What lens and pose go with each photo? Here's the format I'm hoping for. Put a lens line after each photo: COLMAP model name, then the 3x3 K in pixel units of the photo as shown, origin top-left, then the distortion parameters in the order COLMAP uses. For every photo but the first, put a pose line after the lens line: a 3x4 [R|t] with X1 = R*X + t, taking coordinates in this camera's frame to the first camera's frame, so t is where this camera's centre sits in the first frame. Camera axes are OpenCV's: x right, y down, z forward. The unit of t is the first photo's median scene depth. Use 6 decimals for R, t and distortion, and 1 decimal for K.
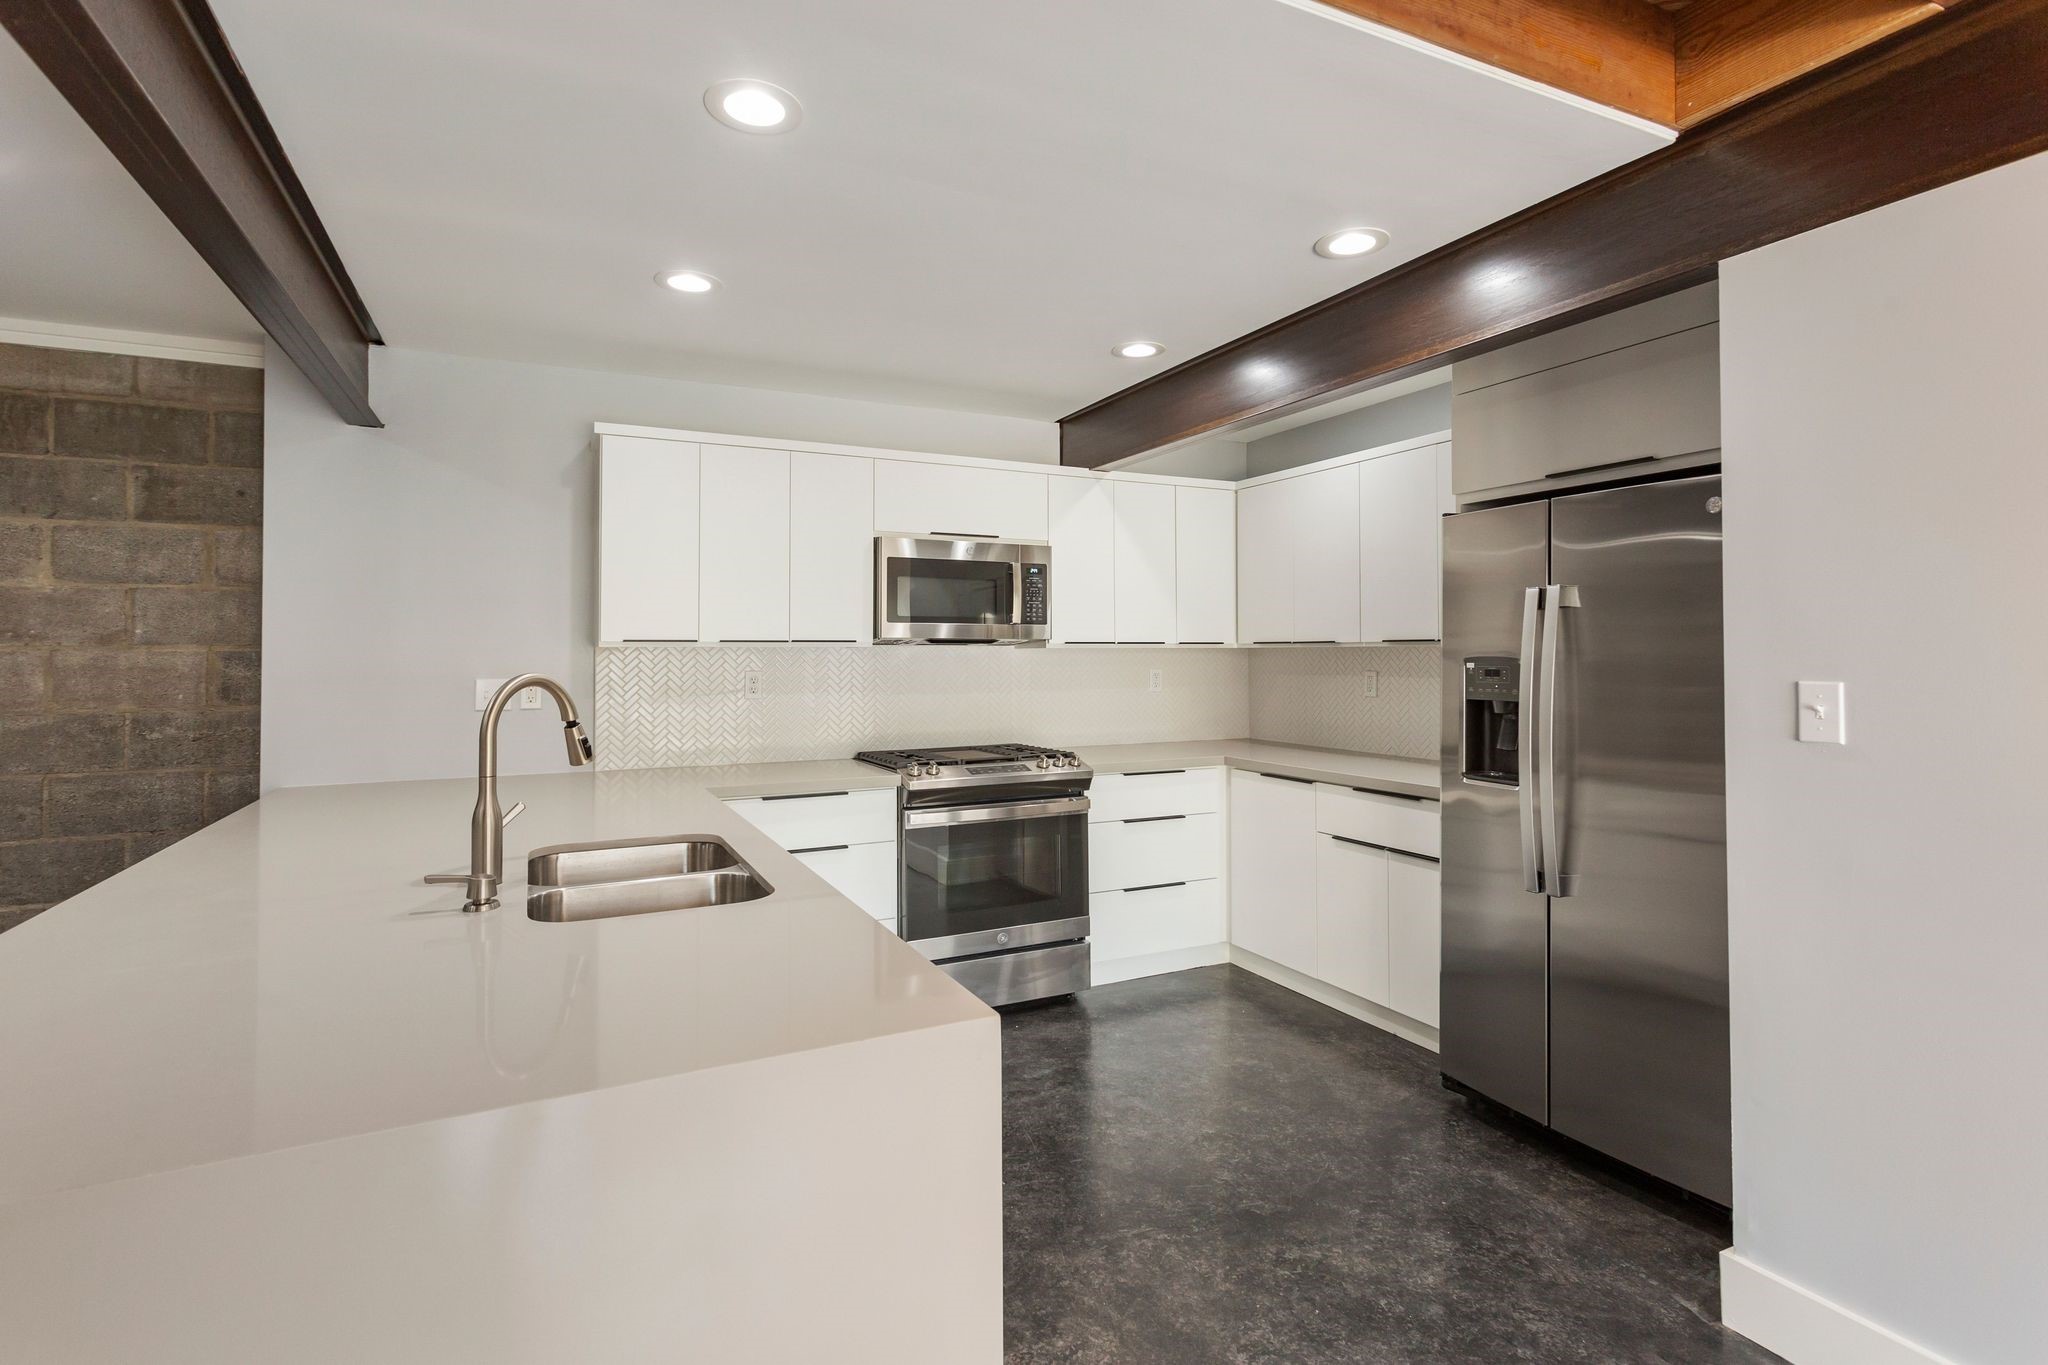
lens RADIAL K [[1005.6, 0, 1024.0], [0, 1005.6, 682.5], [0, 0, 1]] dist [-0.021074, -0.000100]
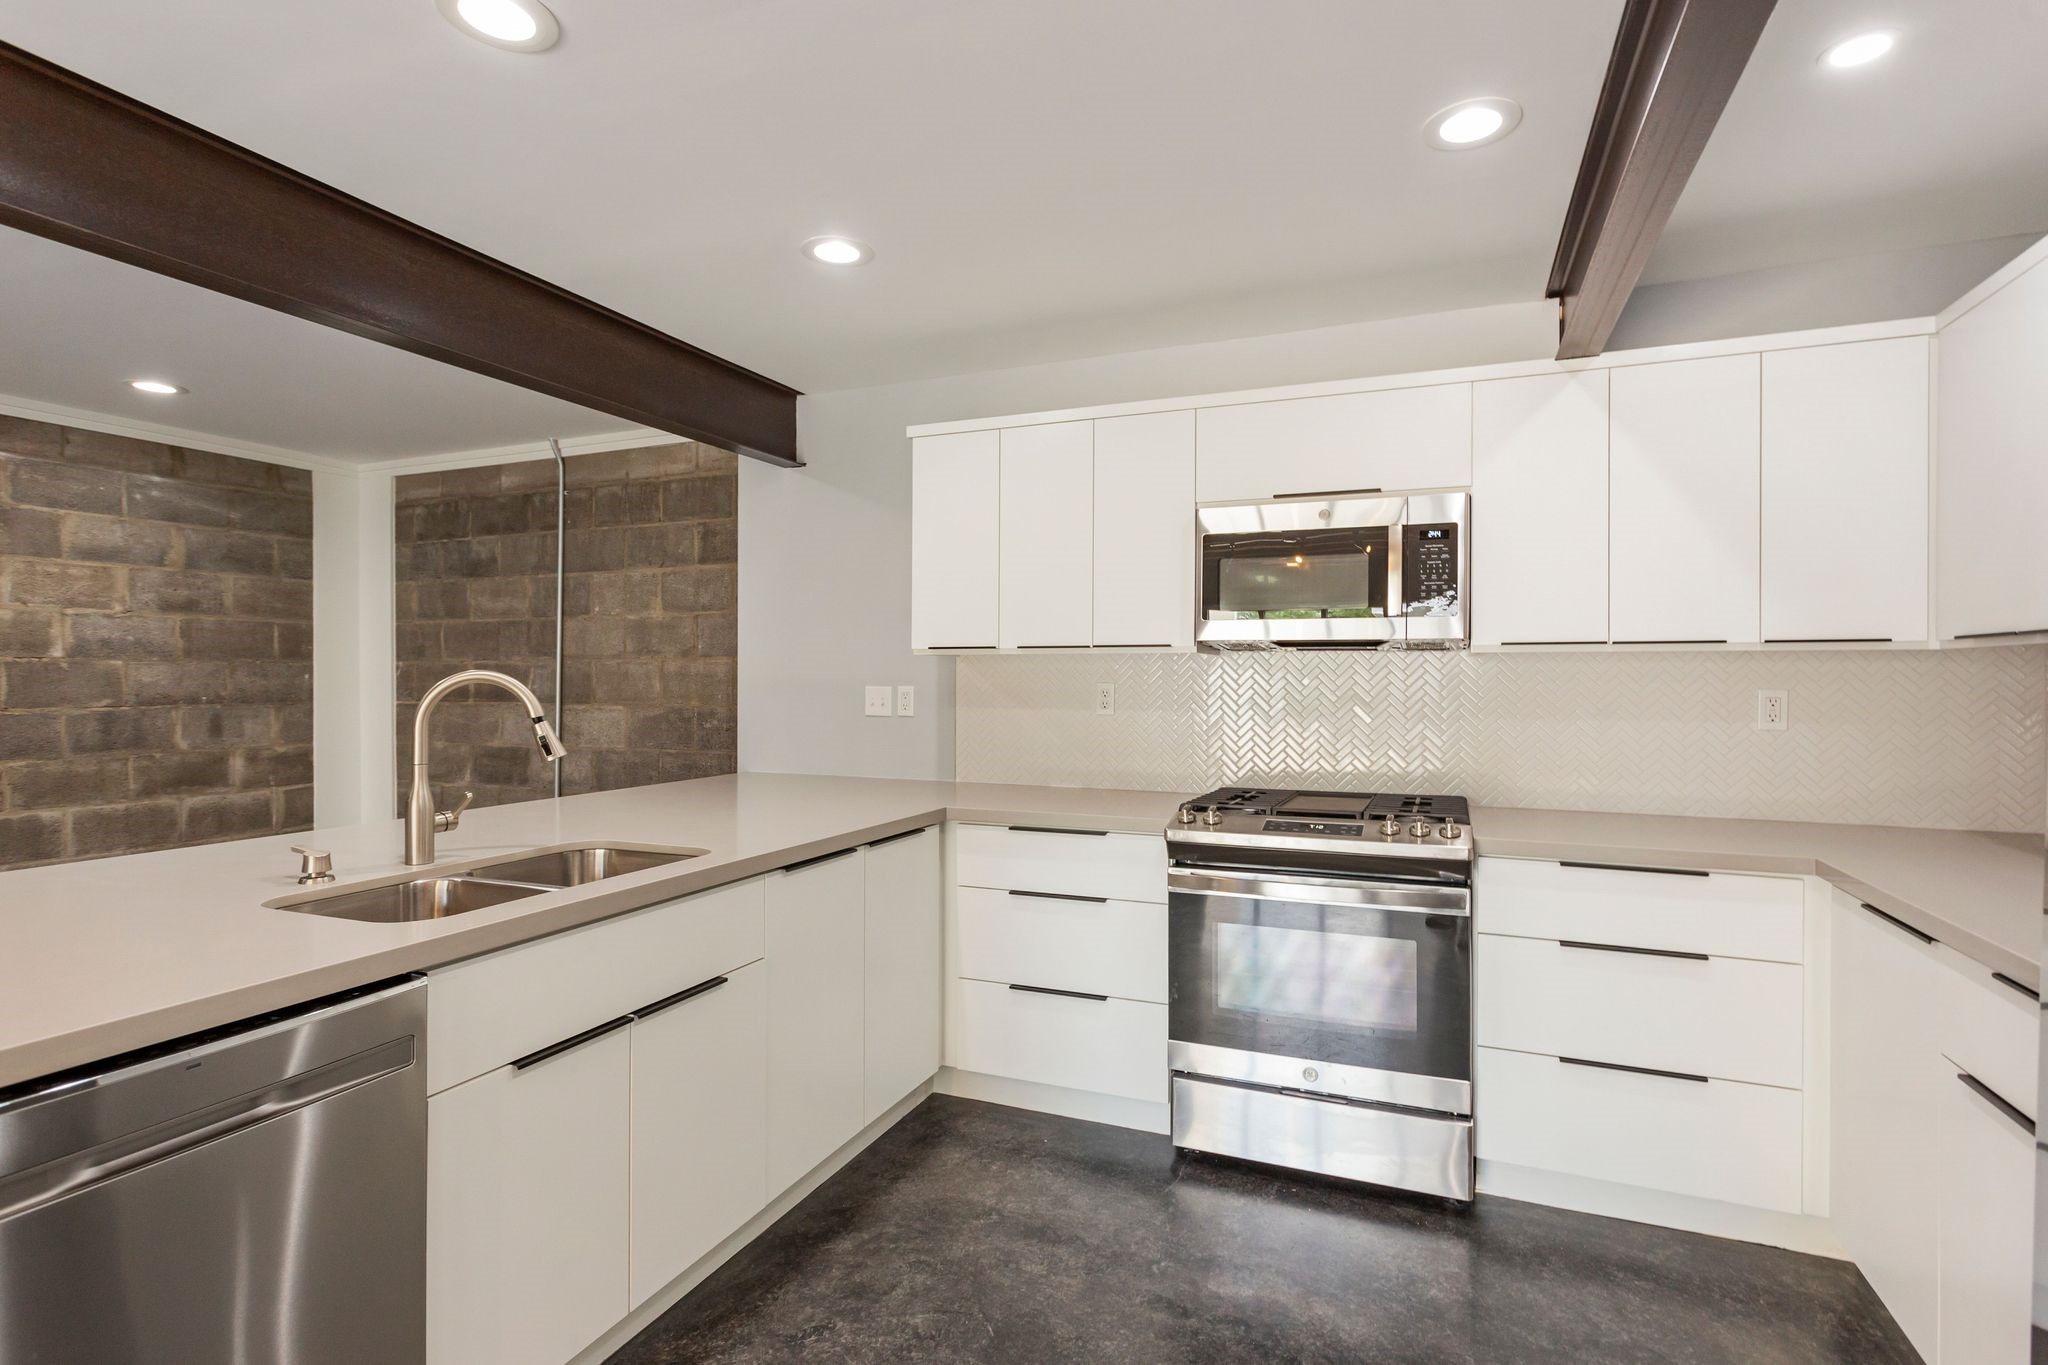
lens RADIAL K [[1005.6, 0, 1024.0], [0, 1005.6, 682.5], [0, 0, 1]] dist [-0.021074, -0.000100]
pose [[0.641878, 0.009097, -0.766753, 0.428418], [-0.024652, 0.999658, -0.008776, -0.002486], [0.766410, 0.024535, 0.641883, 0.467832]]
